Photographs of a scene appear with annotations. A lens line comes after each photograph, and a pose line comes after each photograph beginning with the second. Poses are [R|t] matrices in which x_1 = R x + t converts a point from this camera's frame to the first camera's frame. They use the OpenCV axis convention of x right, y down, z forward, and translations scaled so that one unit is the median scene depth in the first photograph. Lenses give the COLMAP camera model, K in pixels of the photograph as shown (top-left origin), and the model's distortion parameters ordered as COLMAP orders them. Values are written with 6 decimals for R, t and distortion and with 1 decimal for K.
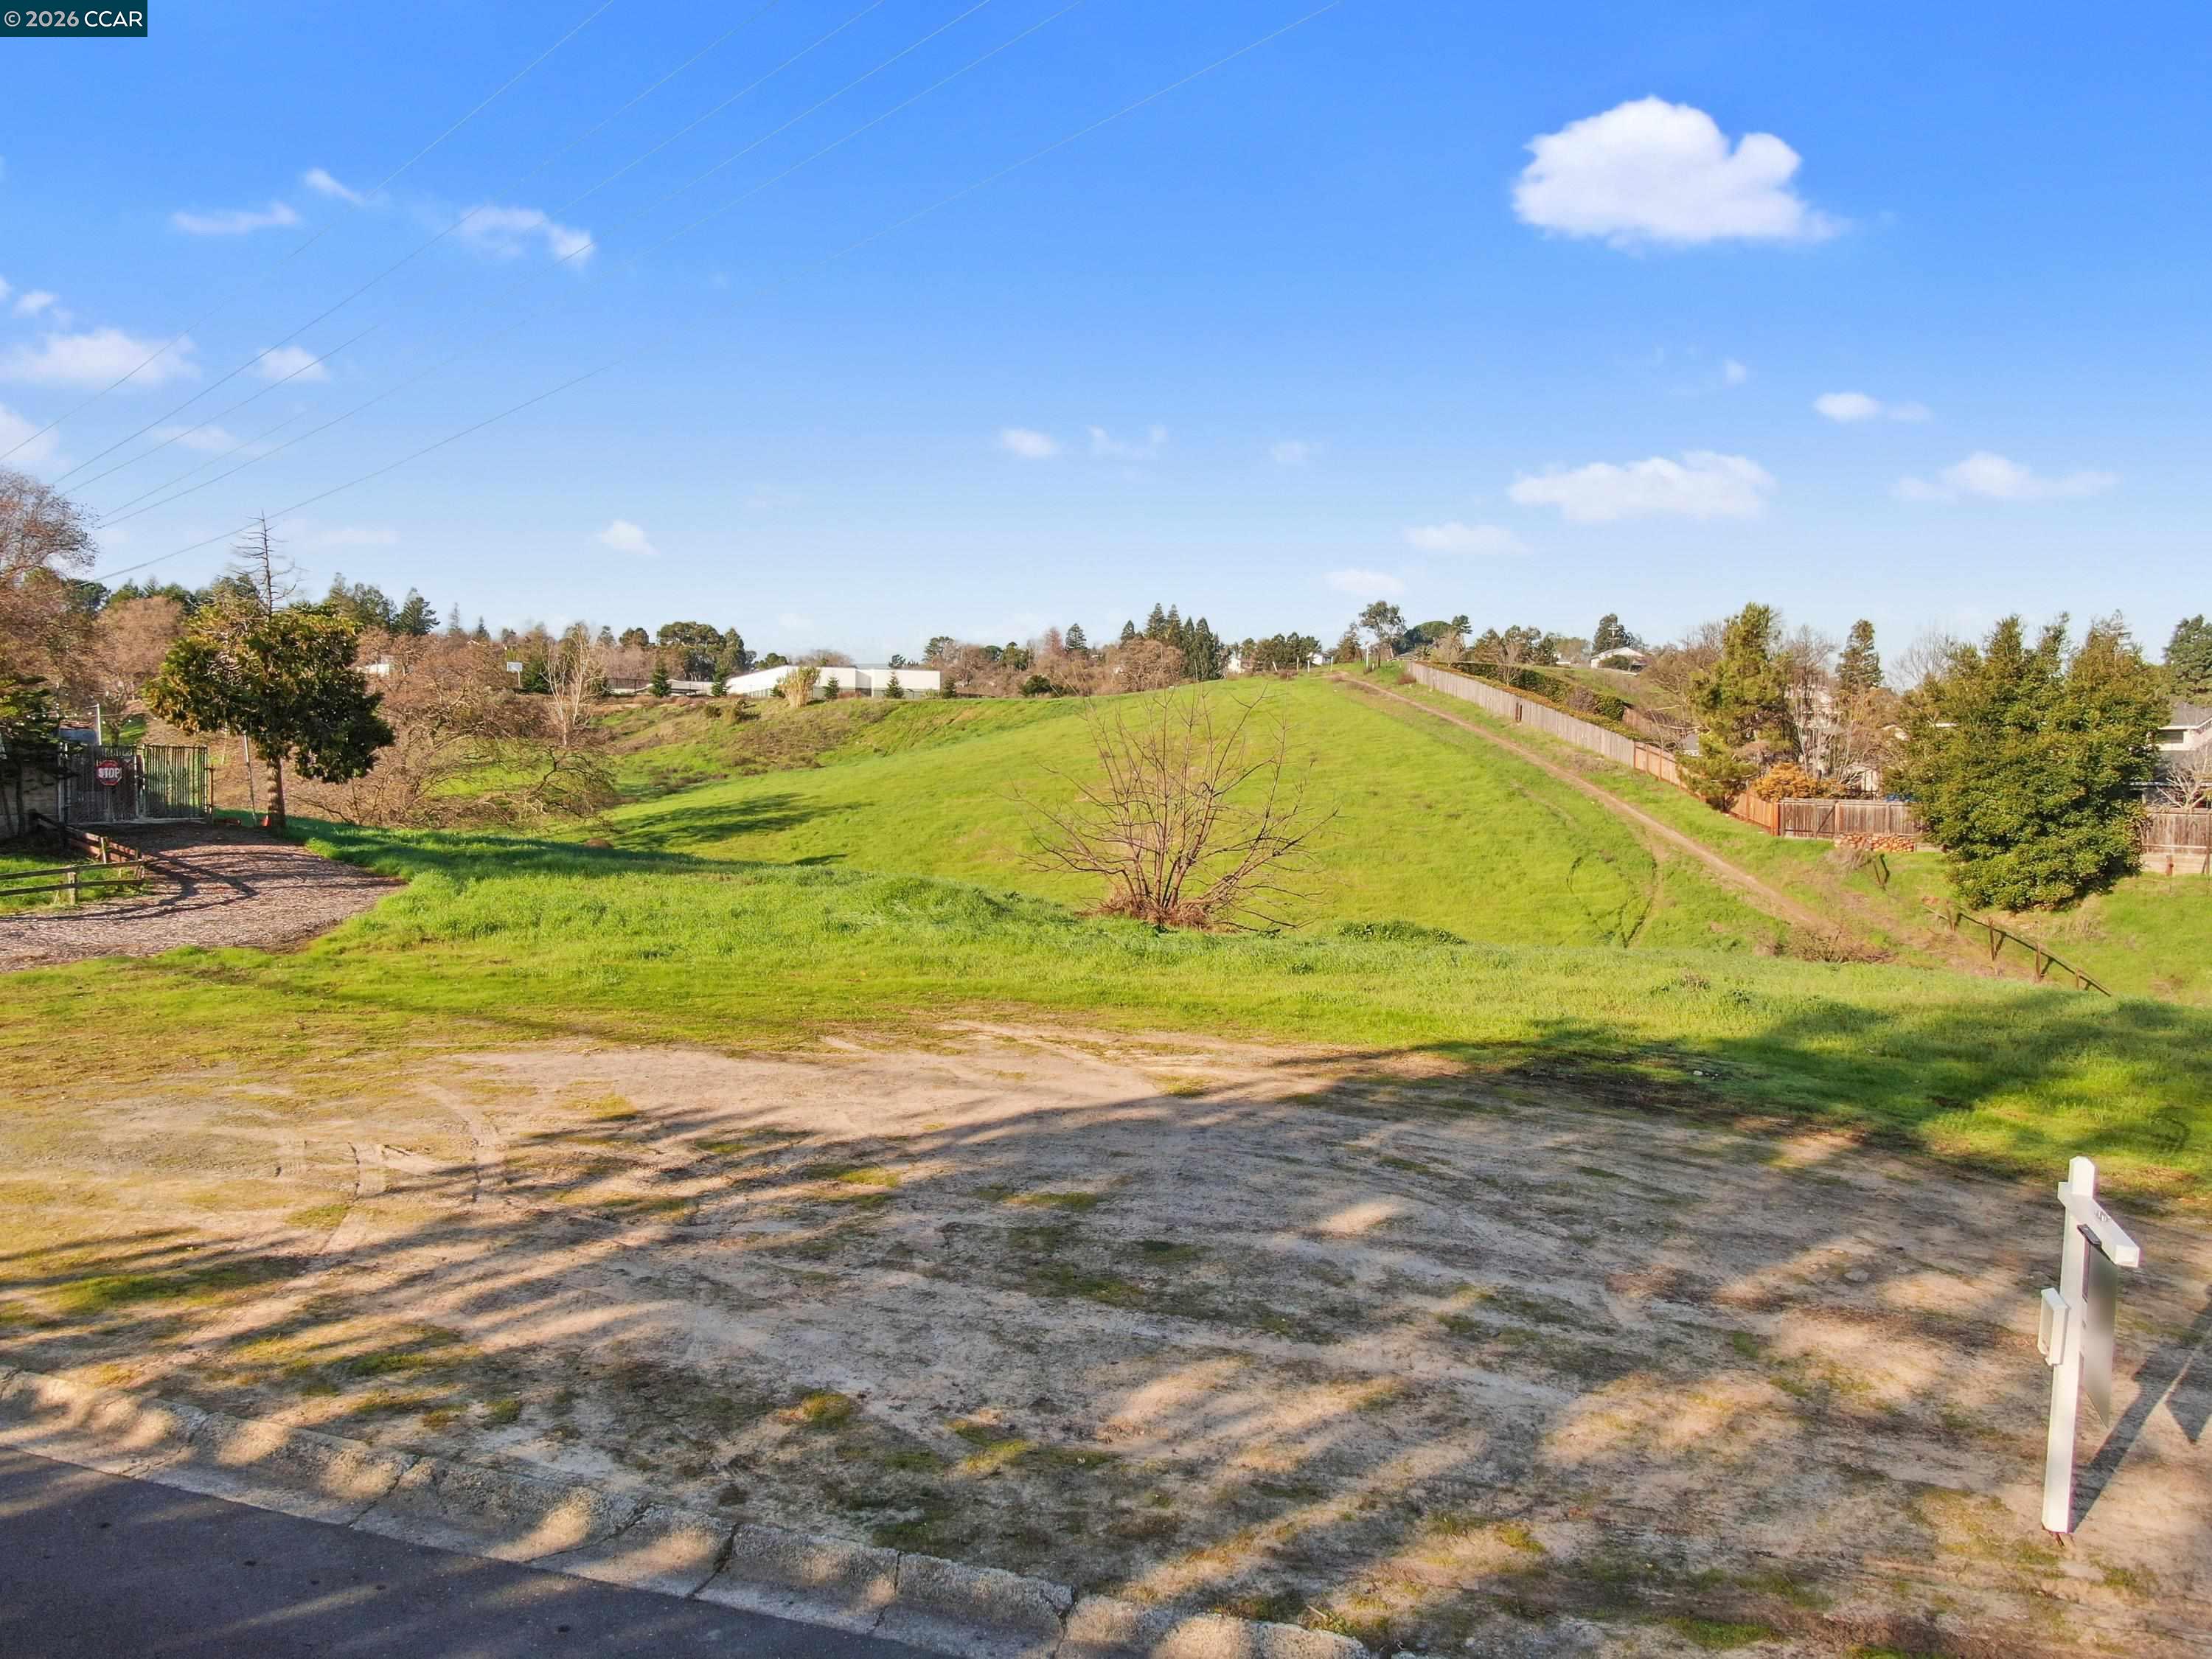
lens RADIAL K [[1587.9, 0, 1105.6], [0, 1587.9, 833.8], [0, 0, 1]] dist [-0.017037, -0.000763]
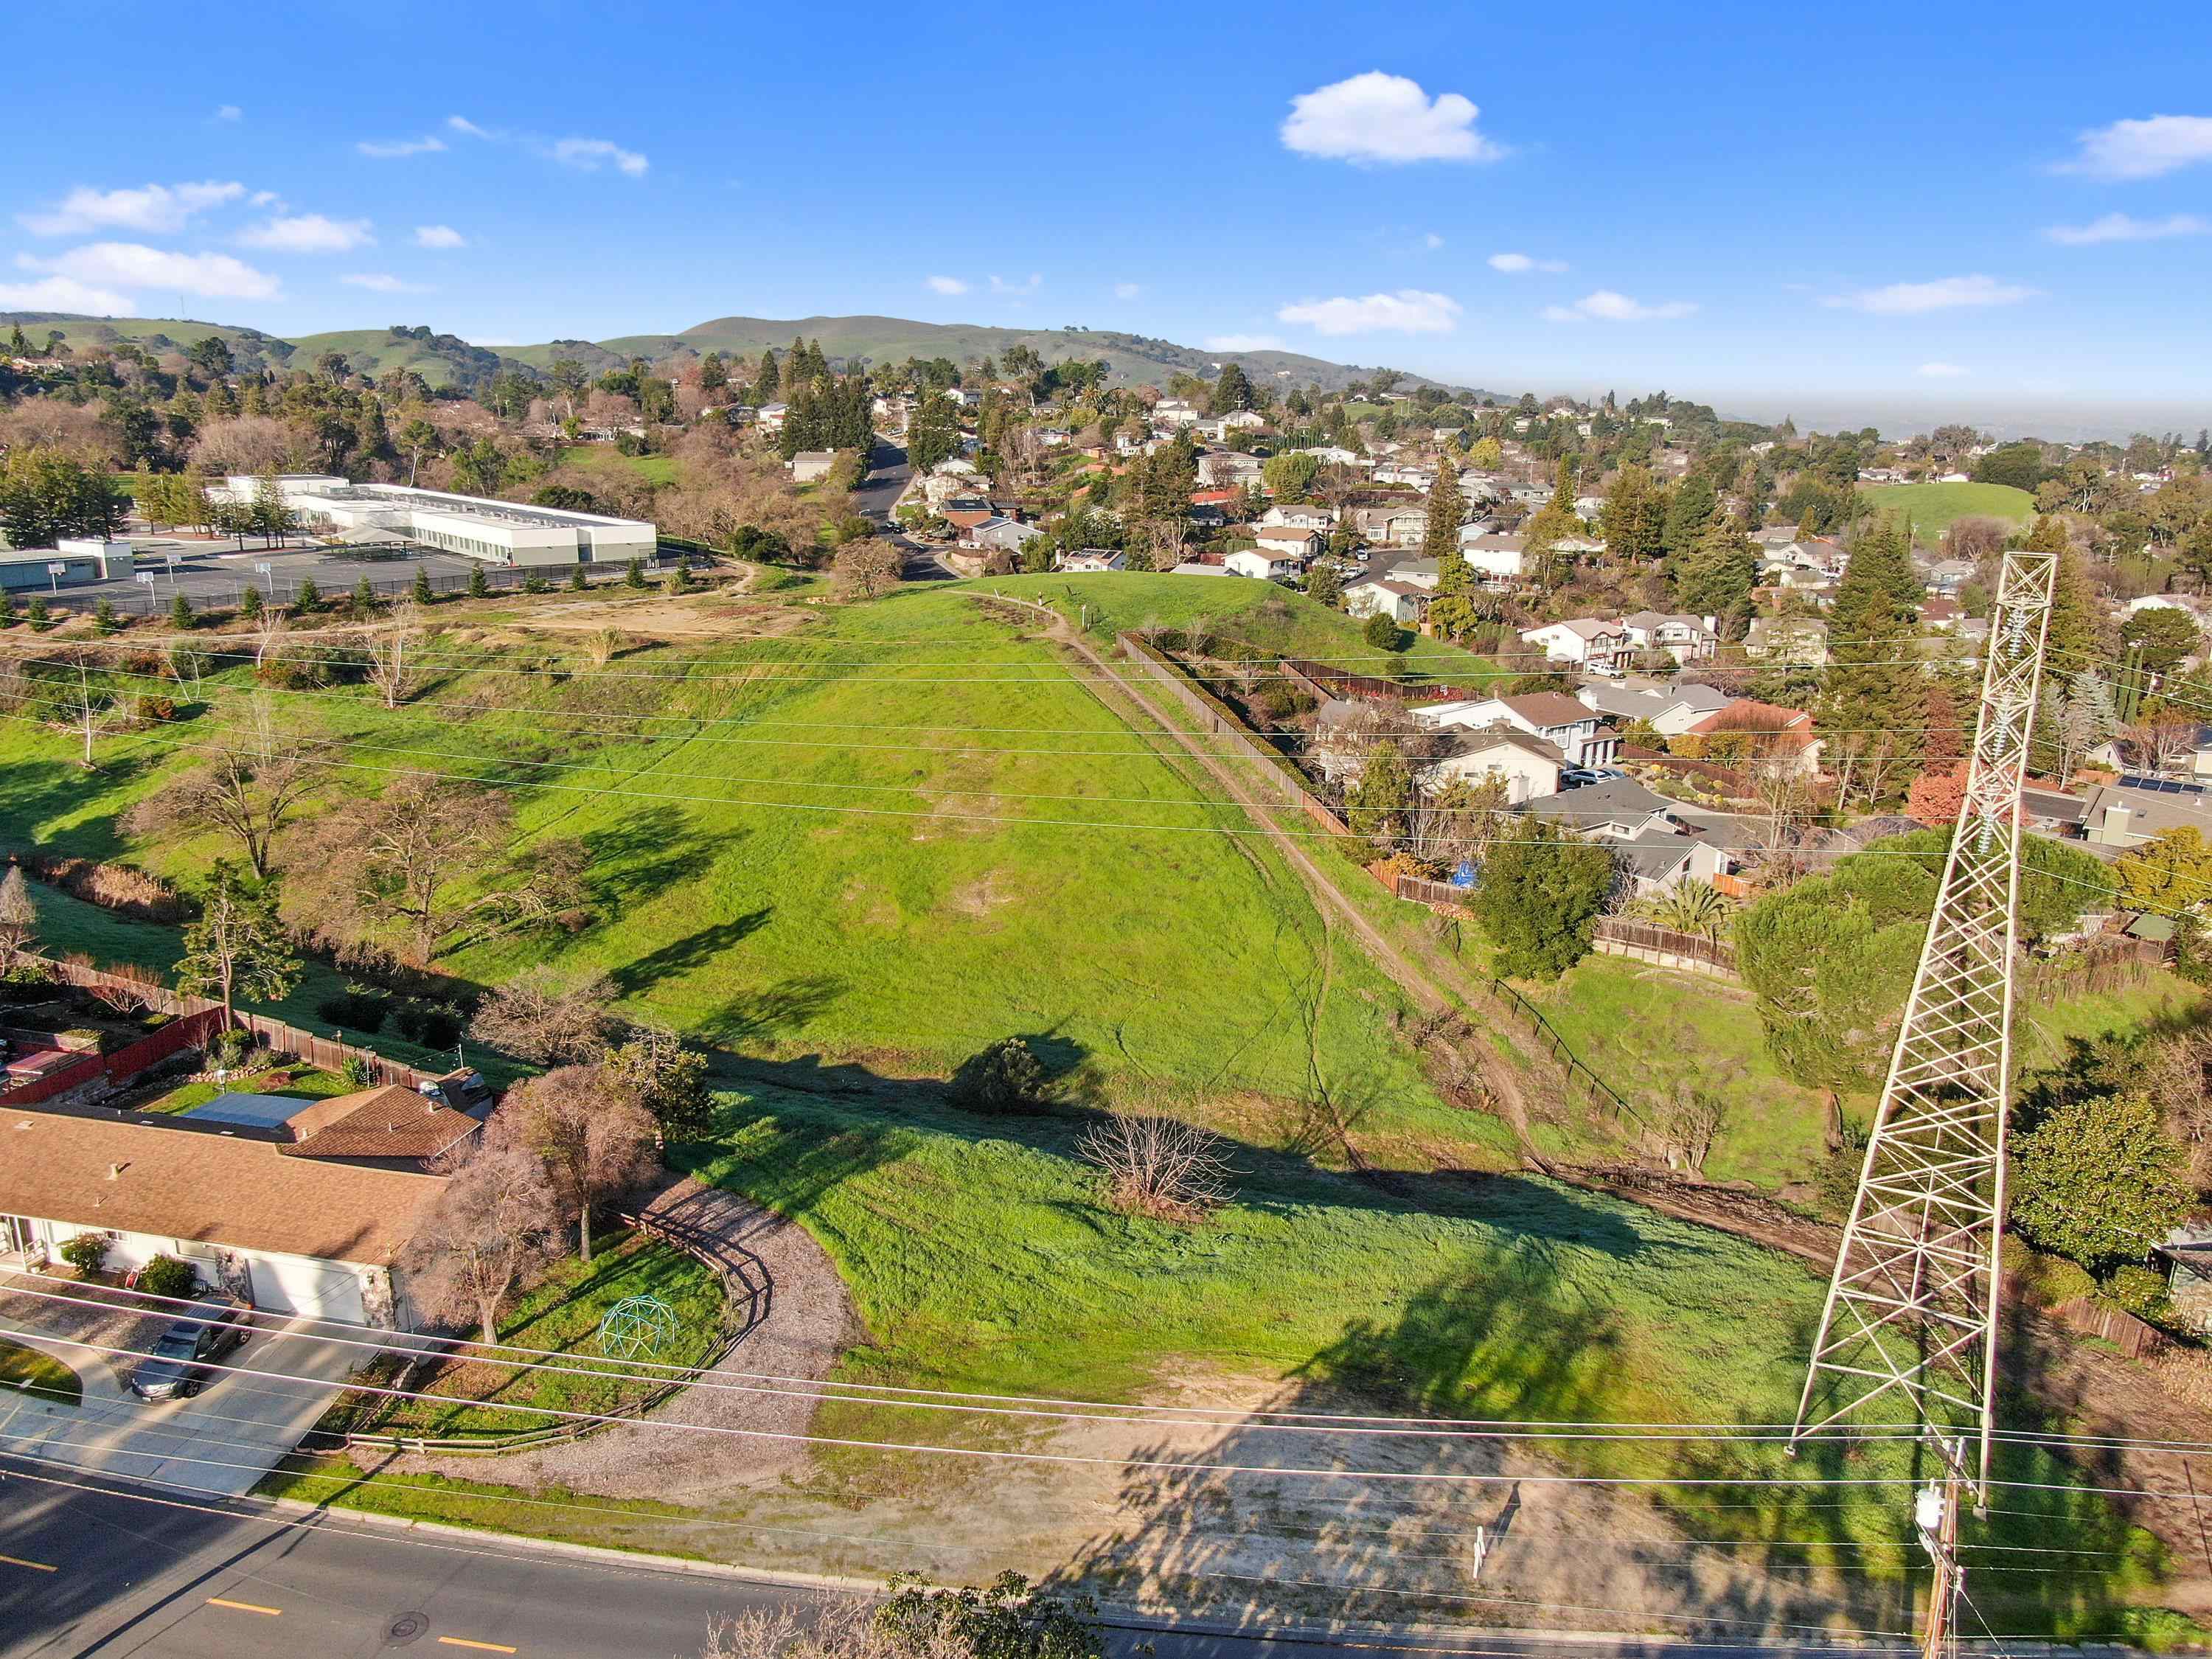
lens RADIAL K [[1589.0, 0, 1106.0], [0, 1589.0, 829.5], [0, 0, 1]] dist [-0.023023, 0.007566]
pose [[0.970676, -0.060197, 0.232733, -0.156718], [0.009100, 0.976646, 0.214661, -0.285091], [-0.240220, -0.206249, 0.948555, -0.297090]]
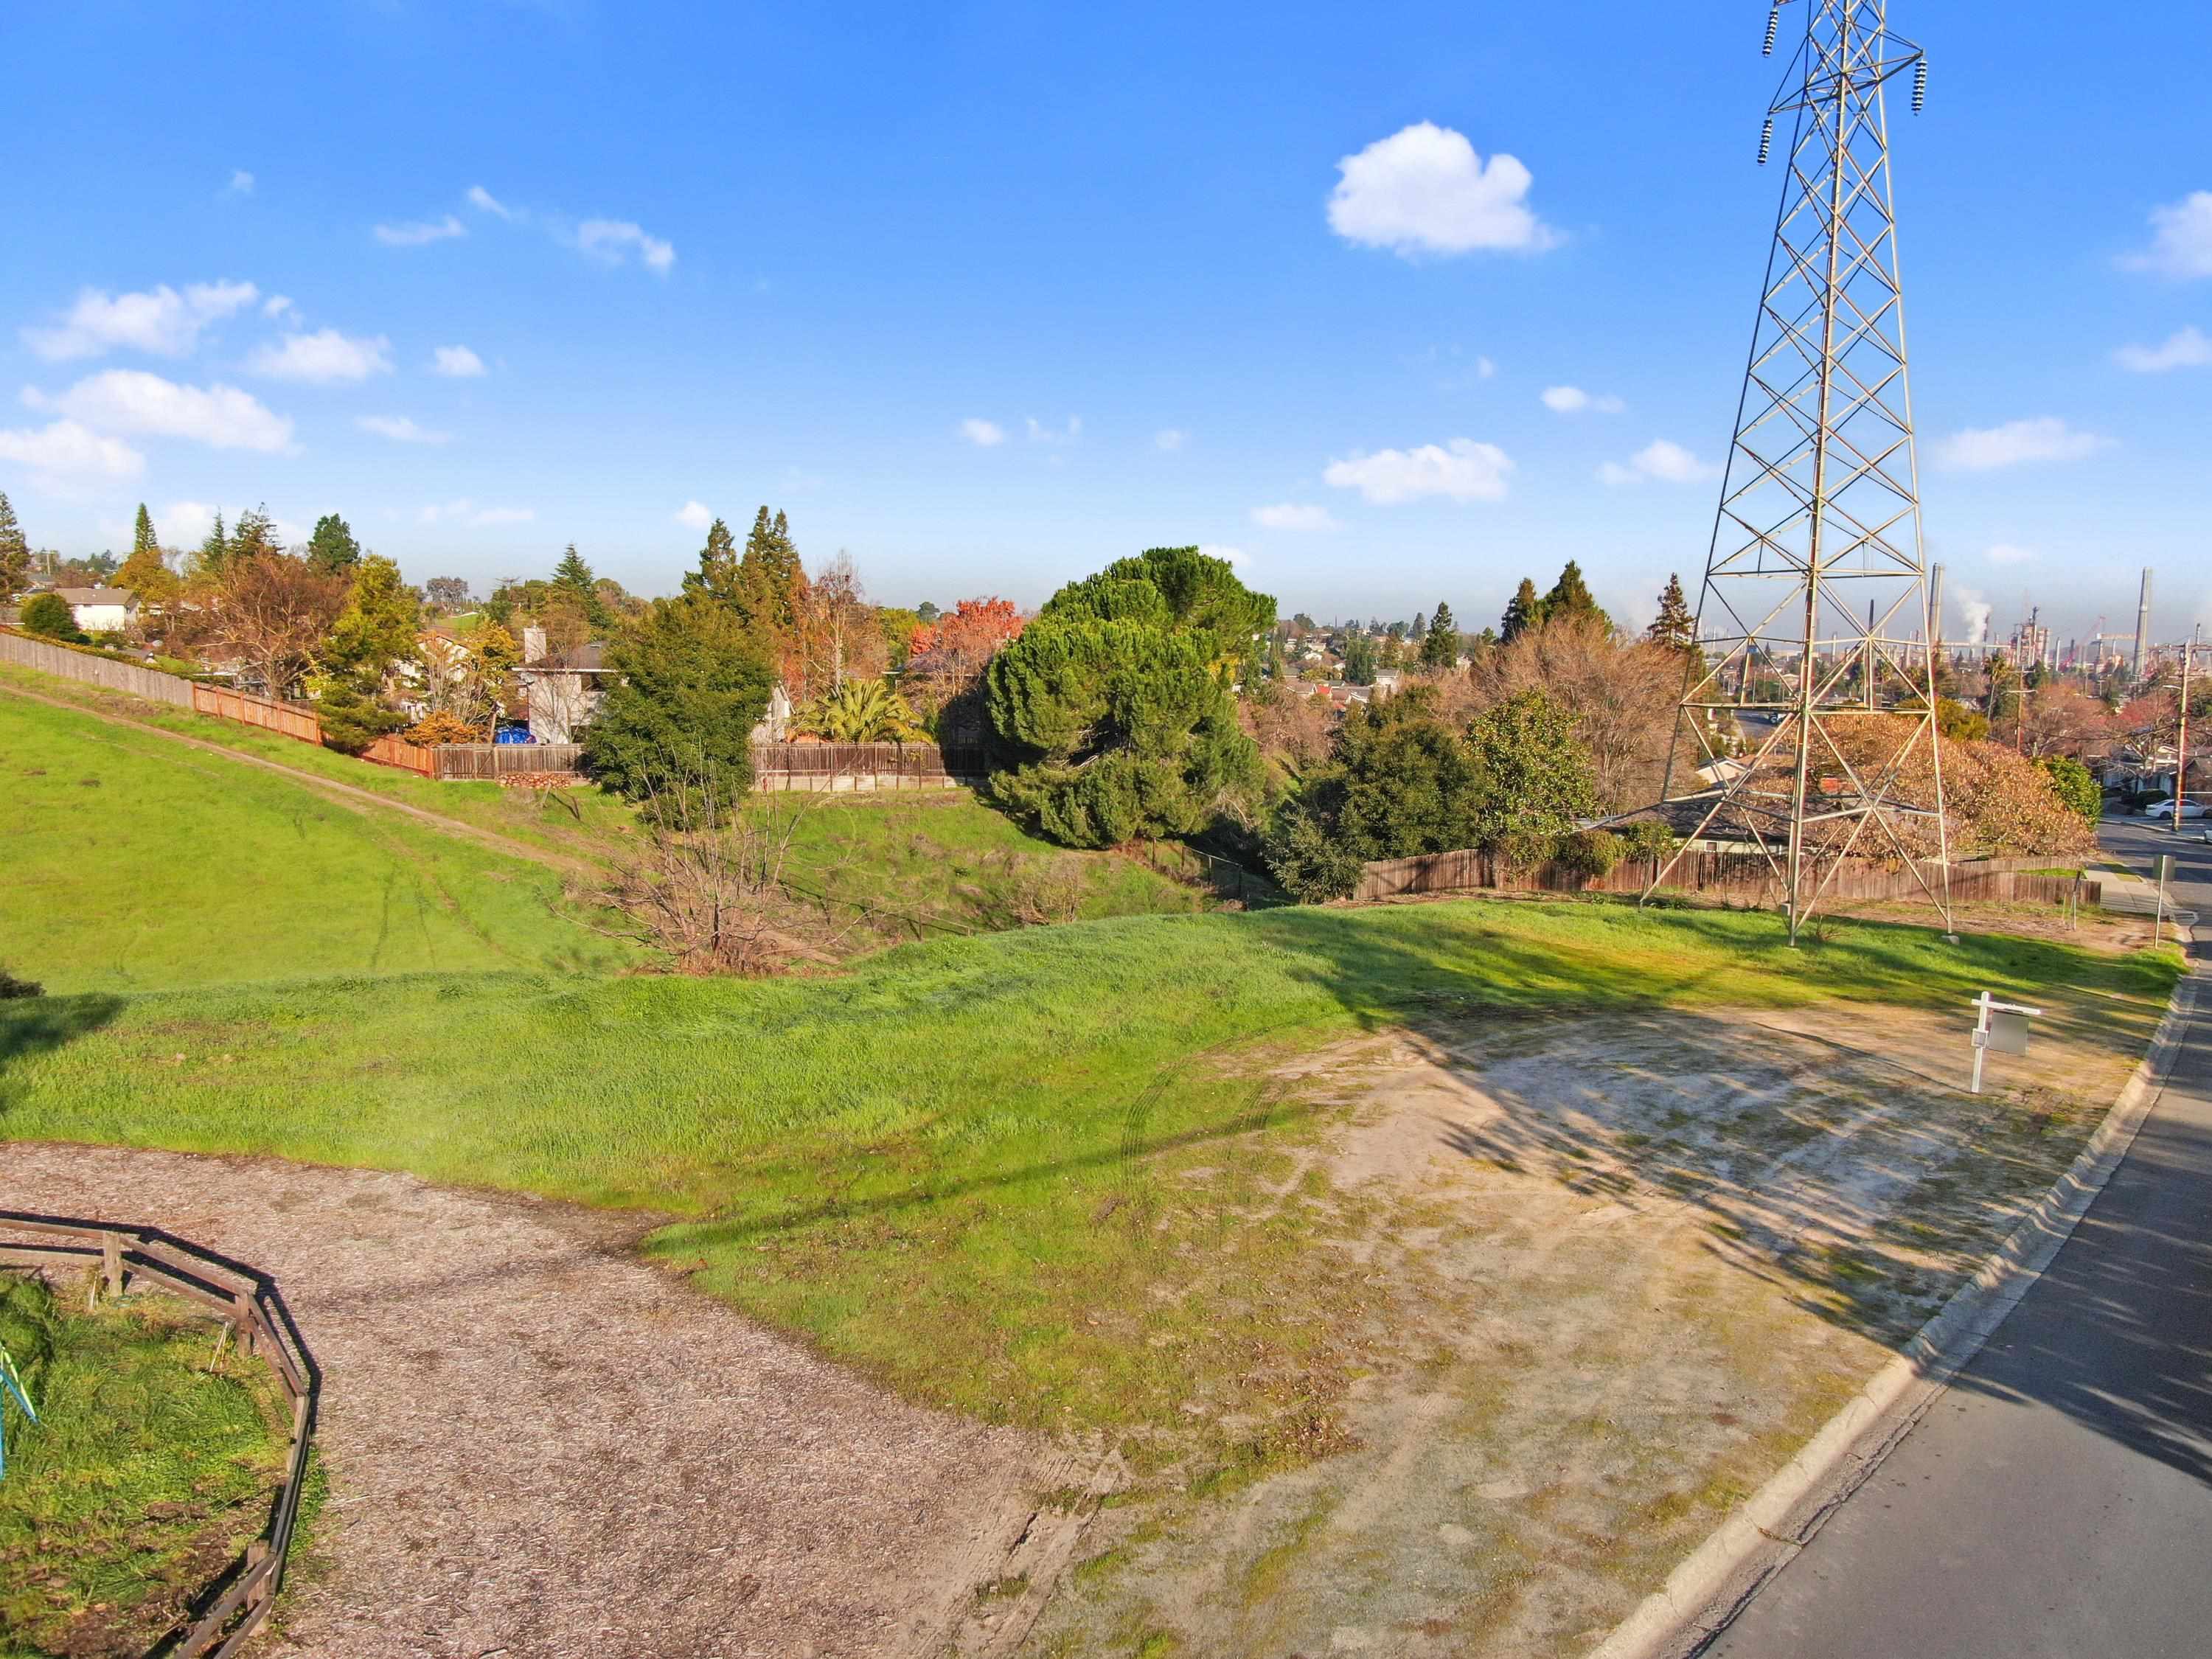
lens RADIAL K [[1589.0, 0, 1106.0], [0, 1589.0, 829.5], [0, 0, 1]] dist [-0.023023, 0.007566]
pose [[0.402239, -0.113712, 0.908446, -0.261640], [0.032191, 0.993400, 0.110092, -0.047956], [-0.914969, -0.015039, 0.403245, 0.103327]]
